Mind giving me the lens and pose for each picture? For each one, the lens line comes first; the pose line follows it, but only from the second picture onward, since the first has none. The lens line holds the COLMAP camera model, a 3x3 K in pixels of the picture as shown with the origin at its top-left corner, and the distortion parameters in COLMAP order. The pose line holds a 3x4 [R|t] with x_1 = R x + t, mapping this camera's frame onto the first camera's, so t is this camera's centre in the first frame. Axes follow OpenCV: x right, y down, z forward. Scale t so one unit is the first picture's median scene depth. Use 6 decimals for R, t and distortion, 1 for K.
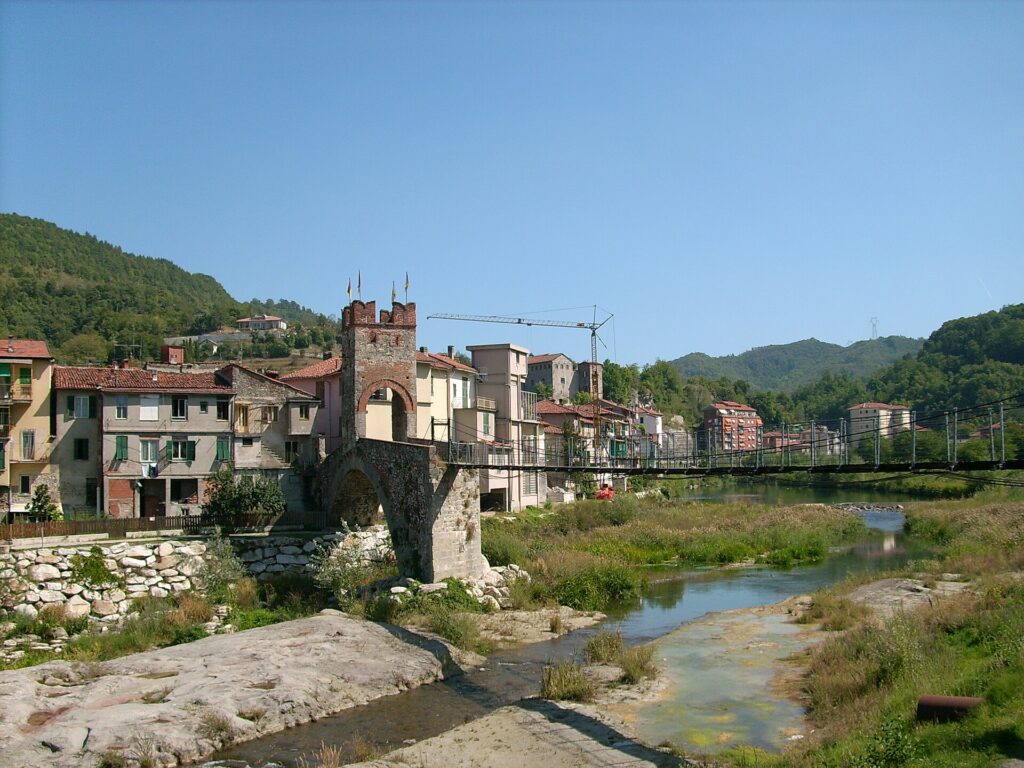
lens RADIAL K [[1119.3, 0, 512.0], [0, 1119.3, 384.0], [0, 0, 1]] dist [-0.159890, 0.058176]
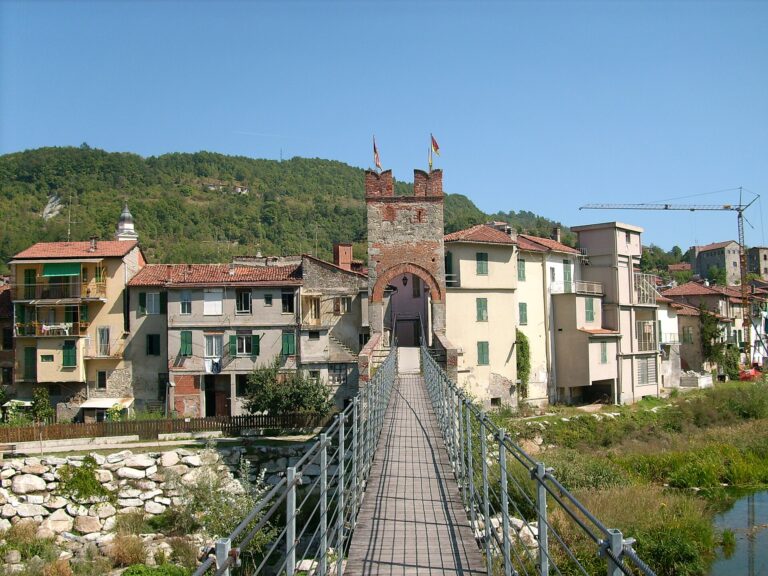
lens RADIAL K [[839.5, 0, 384.0], [0, 839.5, 288.0], [0, 0, 1]] dist [-0.159890, 0.058176]
pose [[0.927195, -0.027640, -0.373557, 0.092463], [0.033460, 0.999399, 0.009106, 0.007196], [0.373081, -0.020942, 0.927563, 0.367297]]
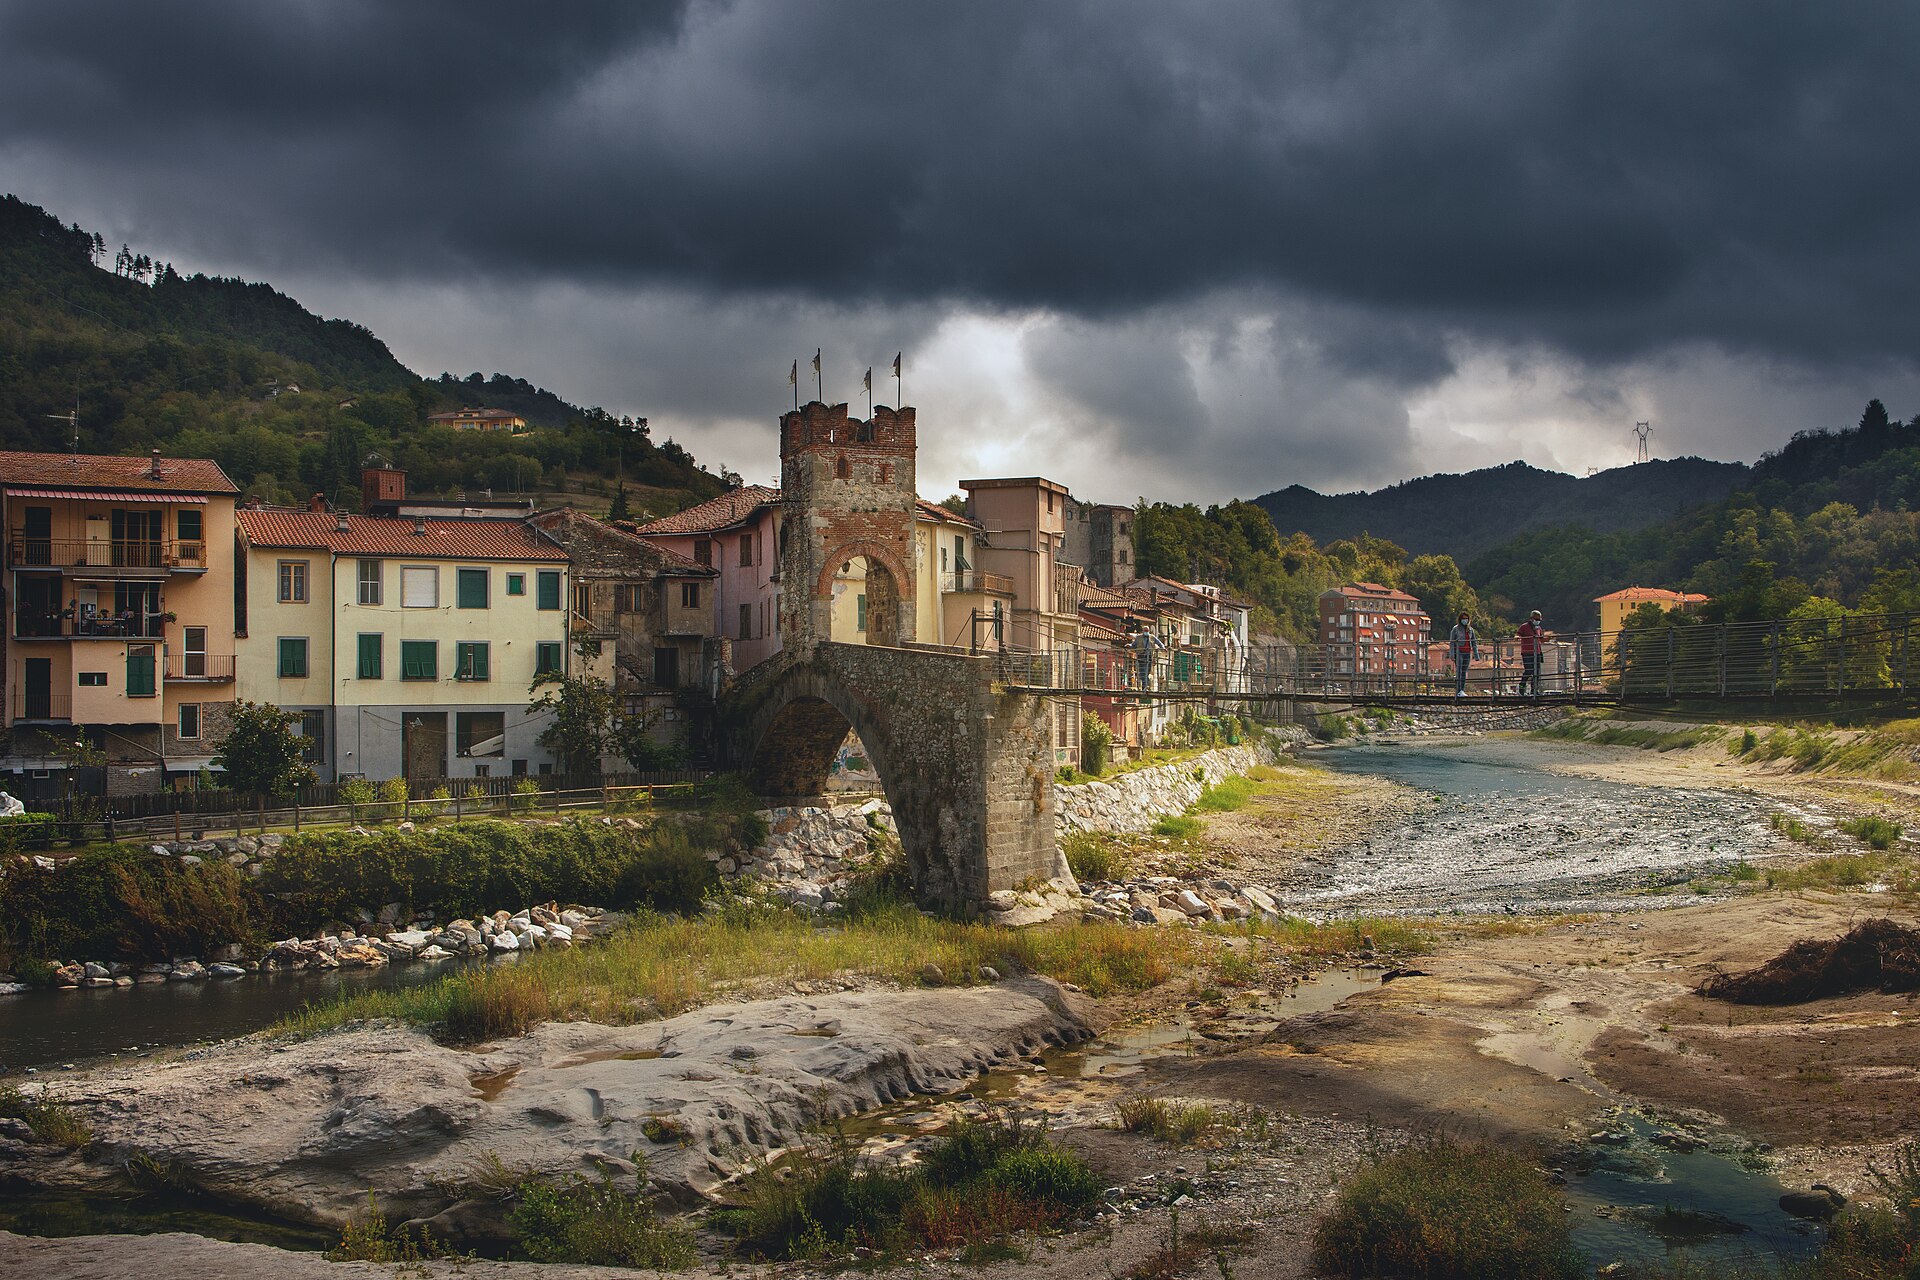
lens RADIAL K [[2144.4, 0, 960.0], [0, 2144.4, 640.0], [0, 0, 1]] dist [0.007814, 0.004763]
pose [[0.999819, 0.012500, 0.014339, -0.069700], [-0.013135, 0.998898, 0.045058, -0.003124], [-0.013760, -0.045238, 0.998881, -0.095724]]
